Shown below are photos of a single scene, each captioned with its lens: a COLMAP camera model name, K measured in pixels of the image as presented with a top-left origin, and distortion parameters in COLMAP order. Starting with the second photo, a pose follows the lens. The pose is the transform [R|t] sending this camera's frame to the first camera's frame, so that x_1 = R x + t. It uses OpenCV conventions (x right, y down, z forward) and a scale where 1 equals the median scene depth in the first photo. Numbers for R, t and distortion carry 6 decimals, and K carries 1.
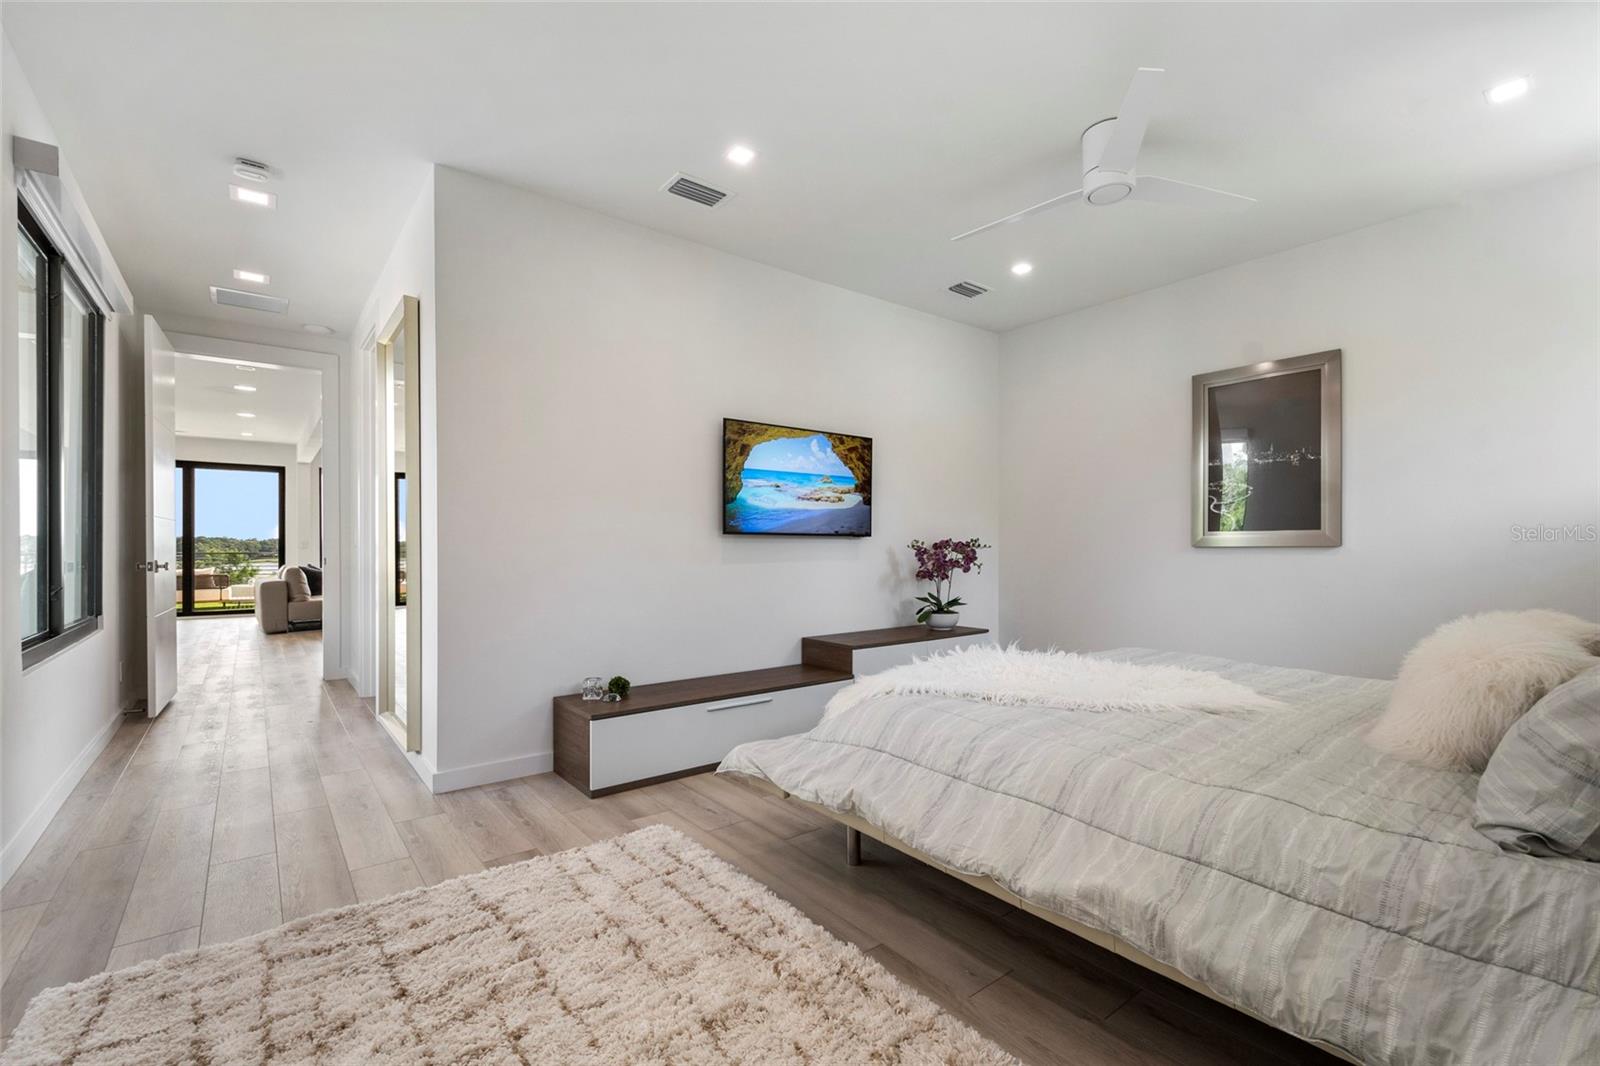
lens RADIAL K [[700.7, 0, 809.0], [0, 700.7, 543.7], [0, 0, 1]] dist [0.004109, -0.001453]
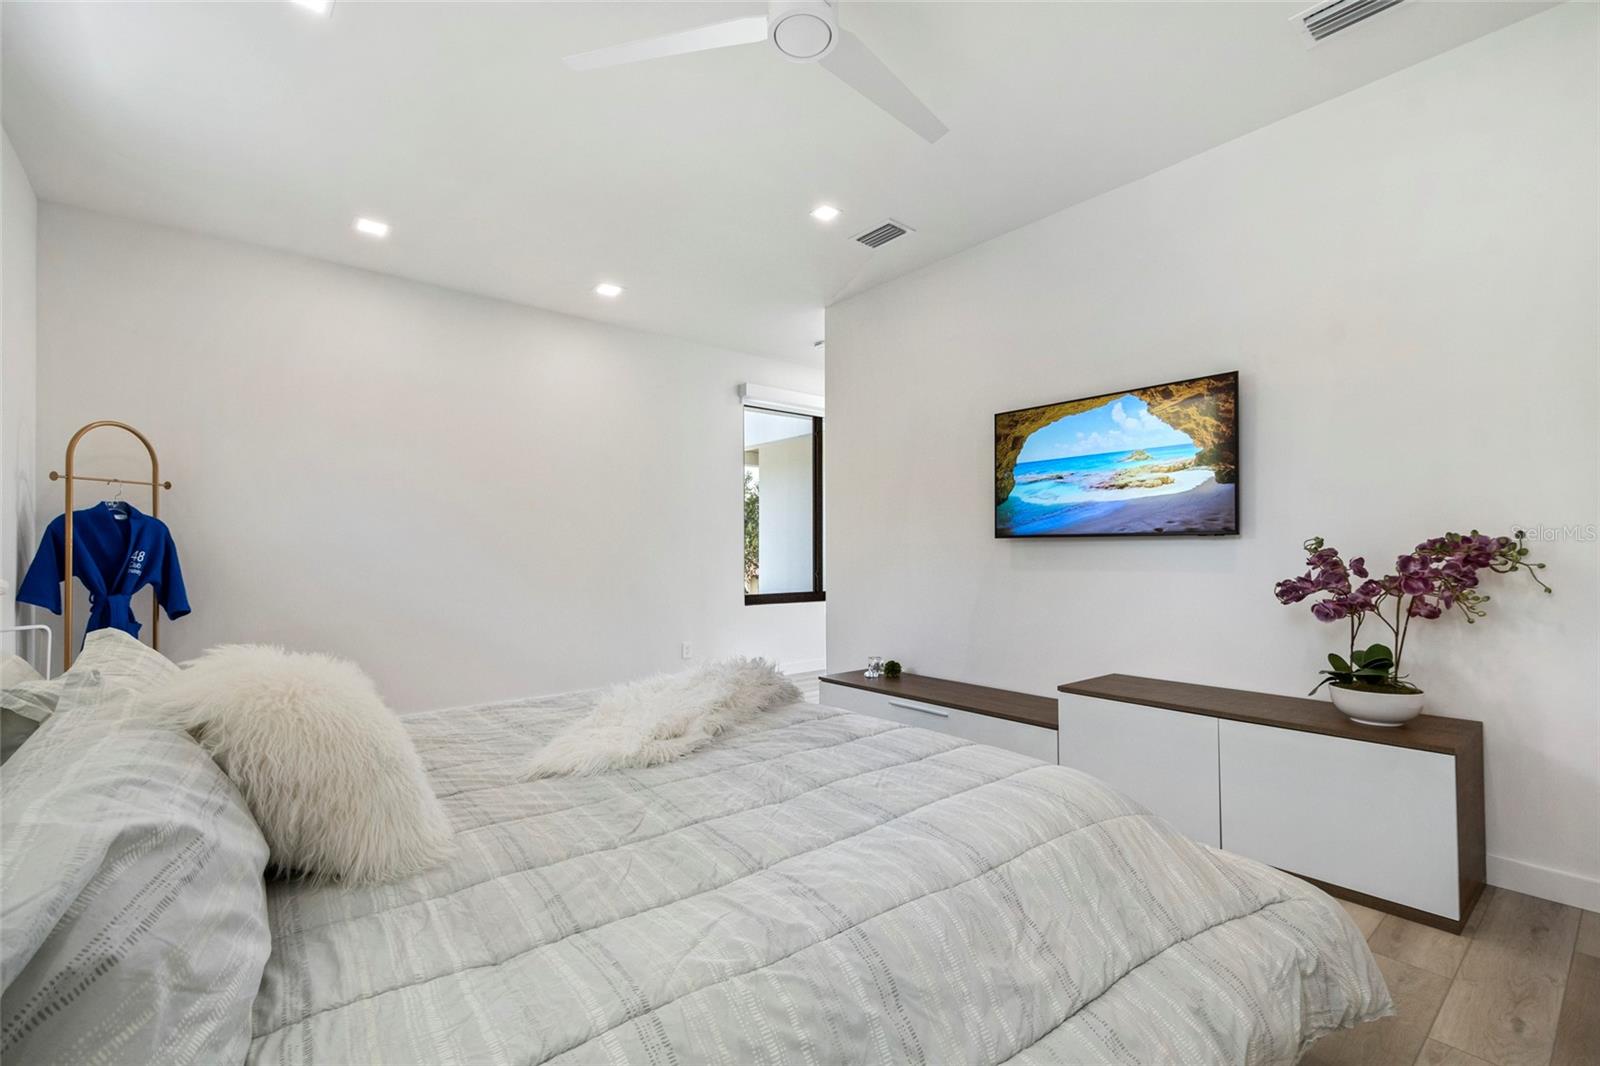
lens RADIAL K [[700.7, 0, 809.0], [0, 700.7, 543.7], [0, 0, 1]] dist [0.004109, -0.001453]
pose [[0.019095, -0.016456, -0.999682, 0.783149], [0.001195, 0.999864, -0.016436, 0.008373], [0.999817, -0.000881, 0.019112, 0.711280]]
